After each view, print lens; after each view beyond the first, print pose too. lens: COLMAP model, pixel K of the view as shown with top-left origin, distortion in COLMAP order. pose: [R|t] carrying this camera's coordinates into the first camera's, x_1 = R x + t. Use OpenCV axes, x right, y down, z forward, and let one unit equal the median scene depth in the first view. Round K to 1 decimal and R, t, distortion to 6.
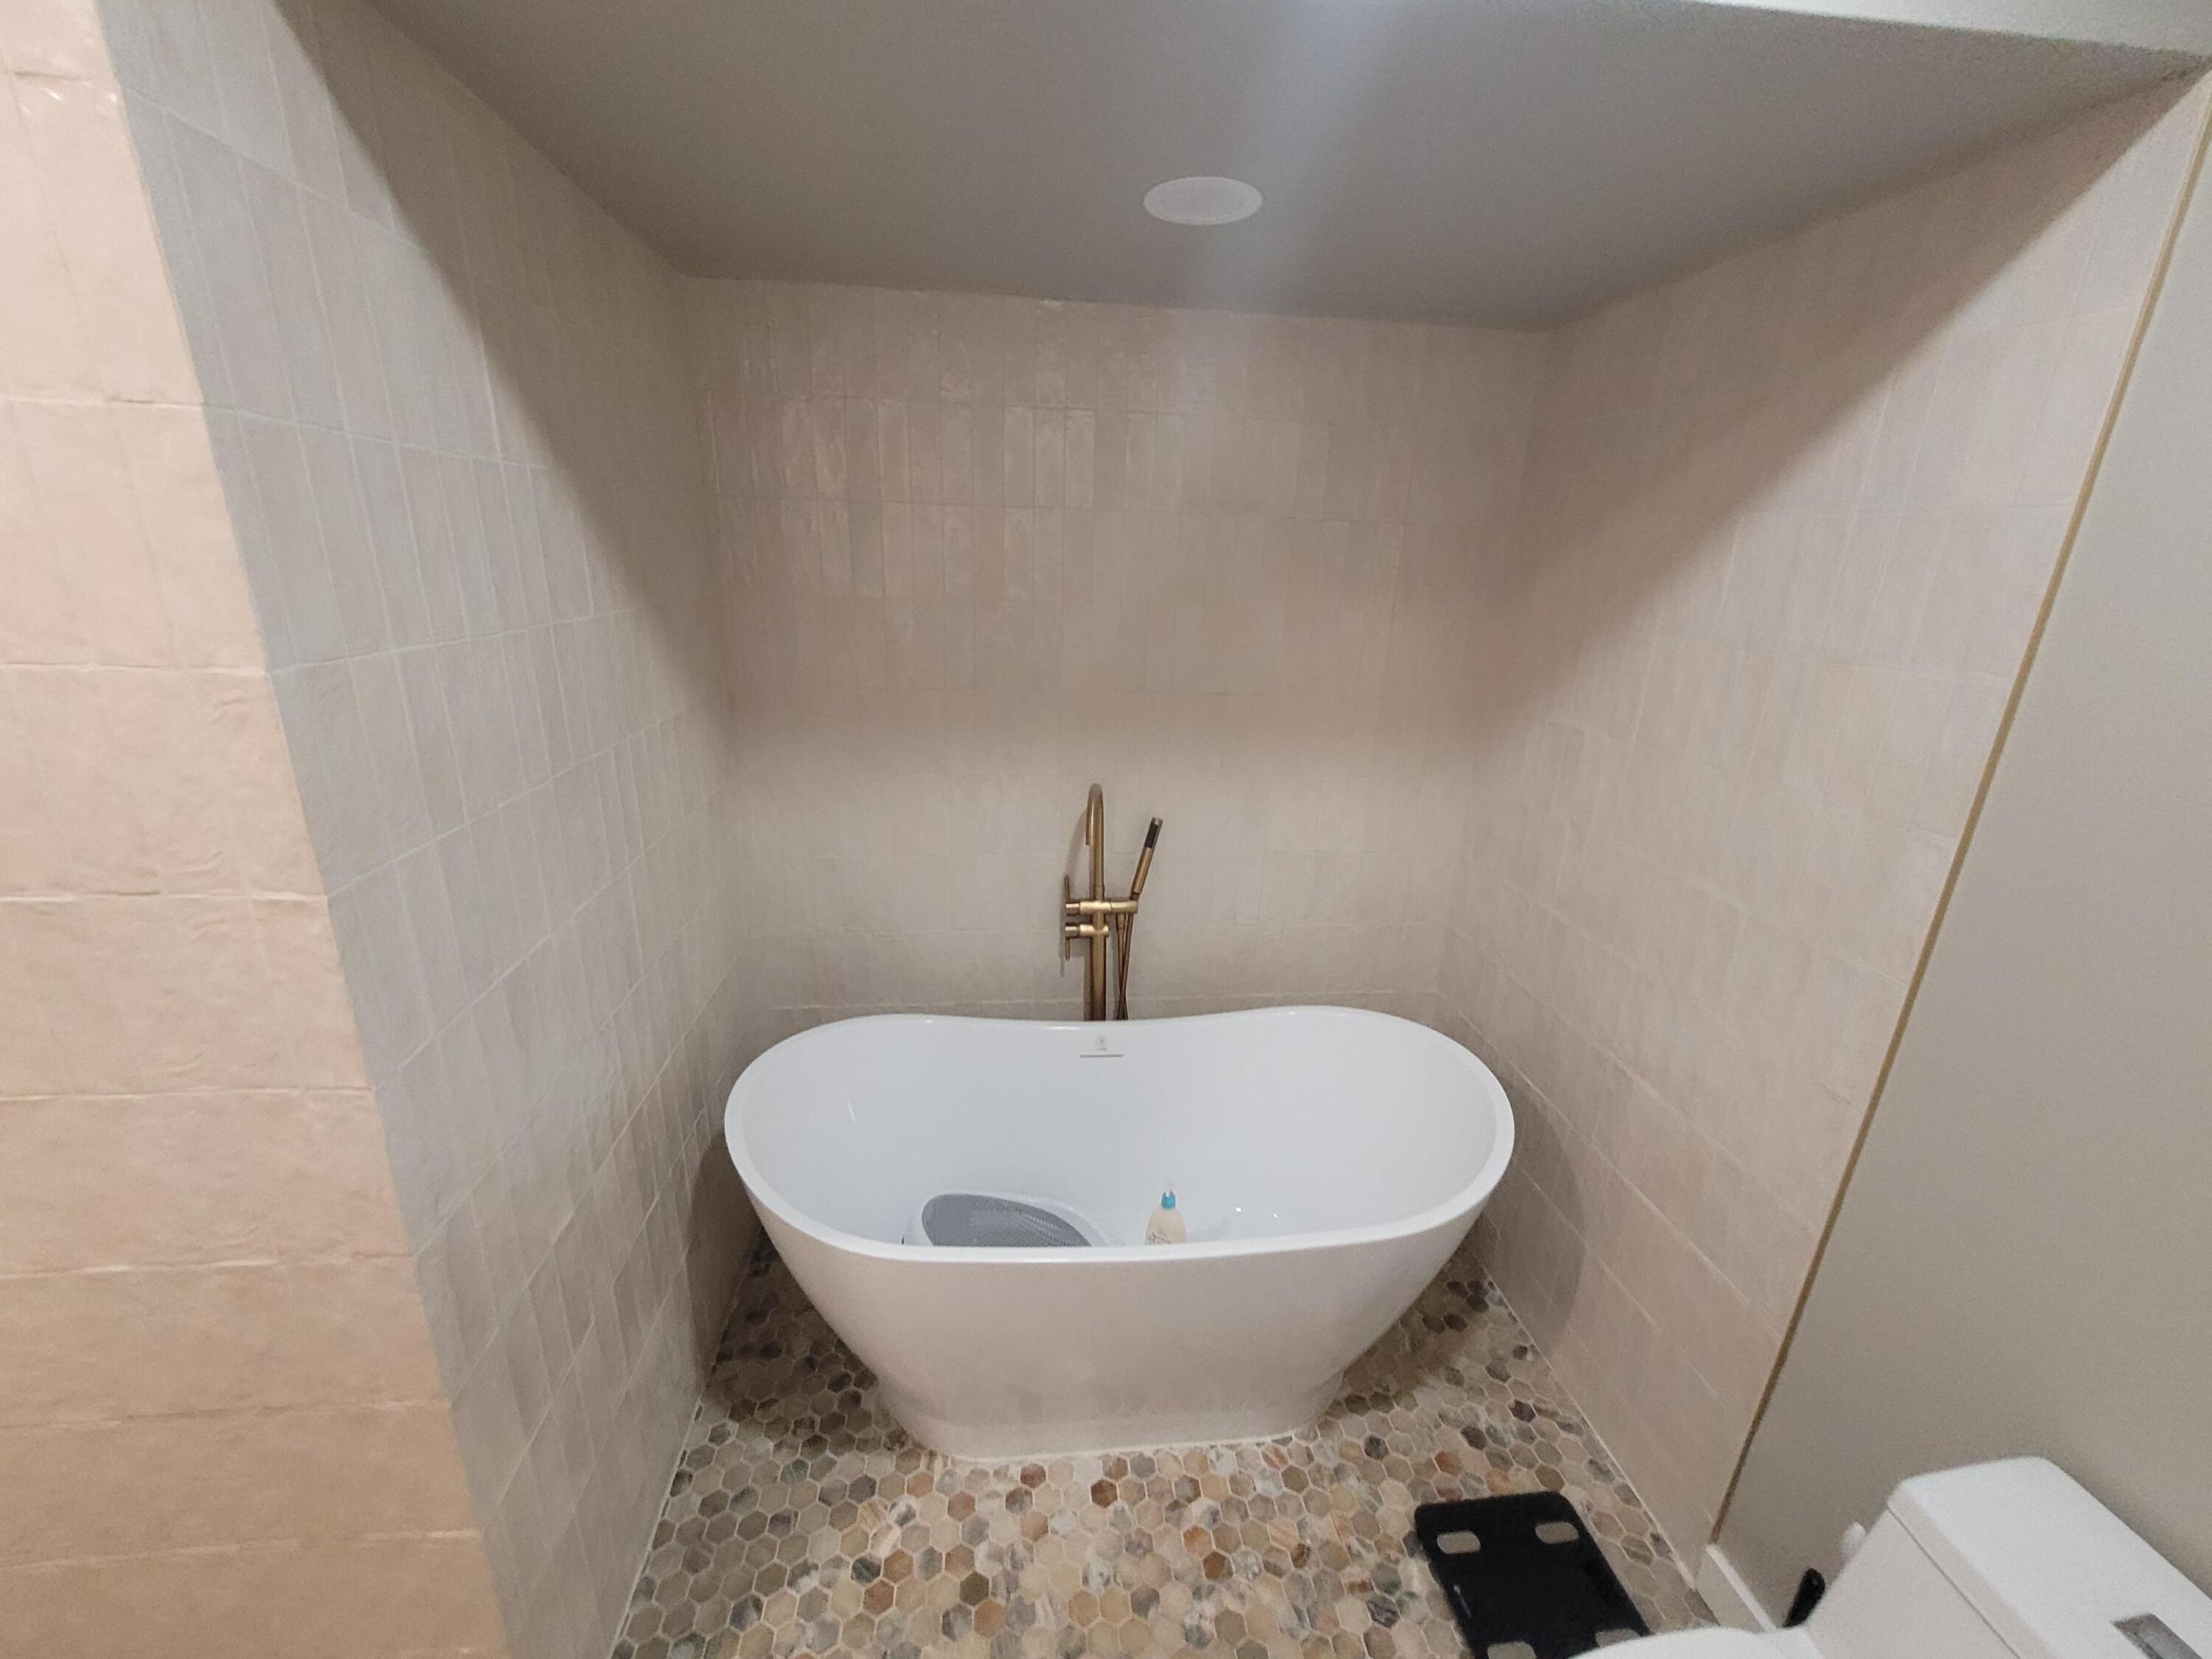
lens RADIAL K [[868.5, 0, 1104.8], [0, 868.5, 821.7], [0, 0, 1]] dist [0.001091, 0.000394]
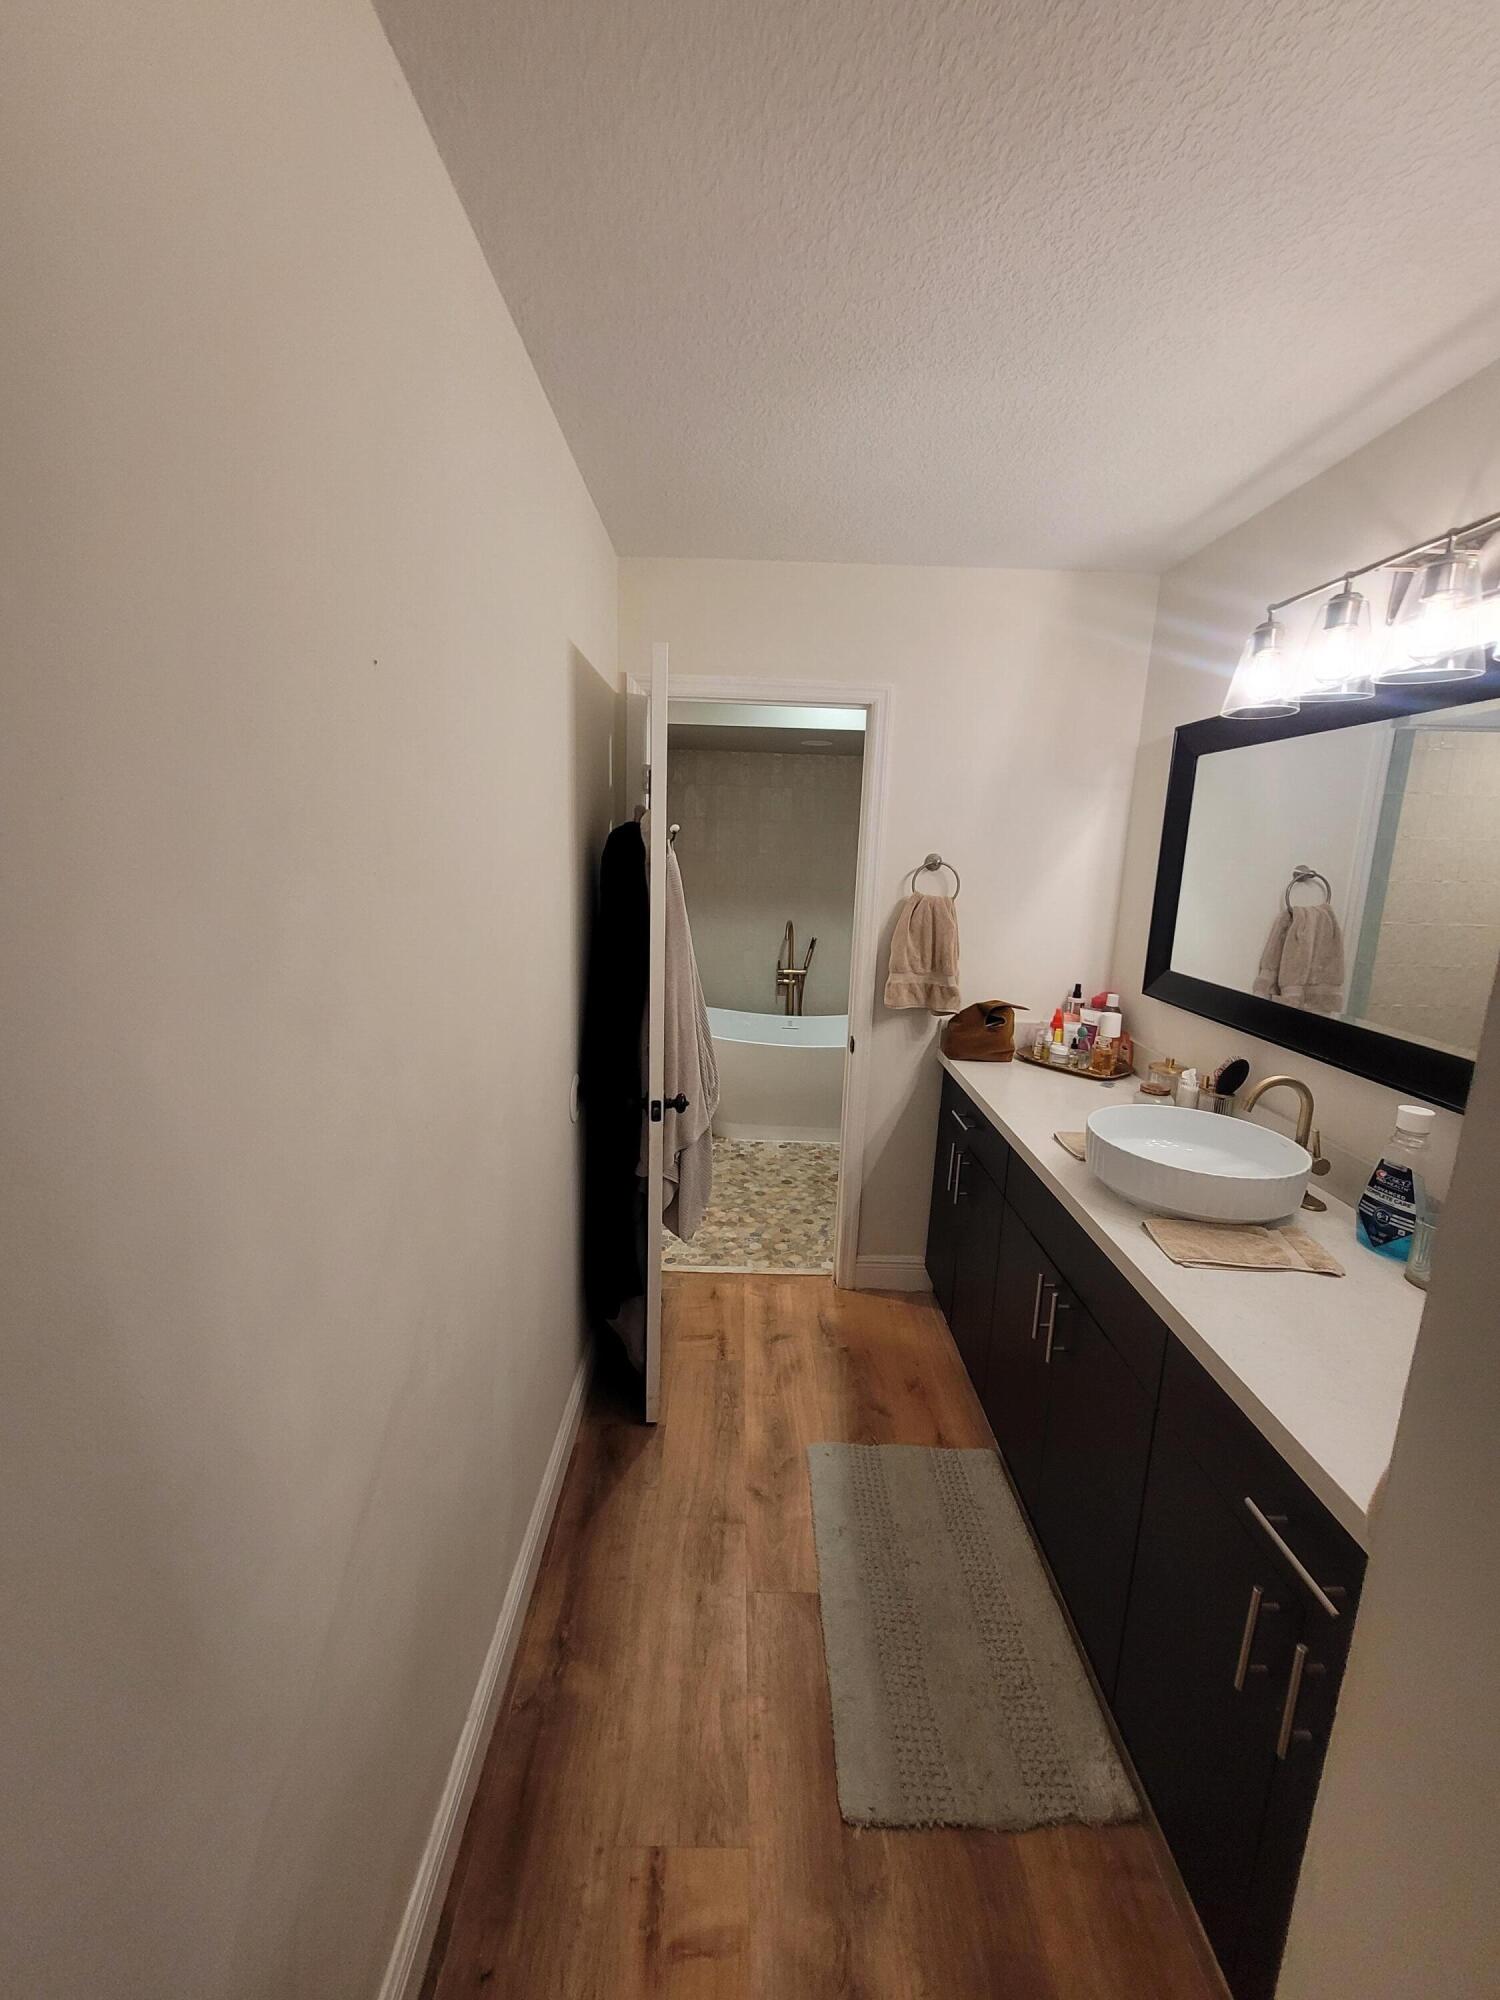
lens RADIAL K [[801.1, 0, 724.7], [0, 801.1, 1000.7], [0, 0, 1]] dist [-0.001233, 0.003152]
pose [[0.989995, 0.023710, -0.139096, 0.168268], [-0.038451, 0.993806, -0.104266, 0.566309], [0.135762, 0.108571, 0.984775, -1.746625]]
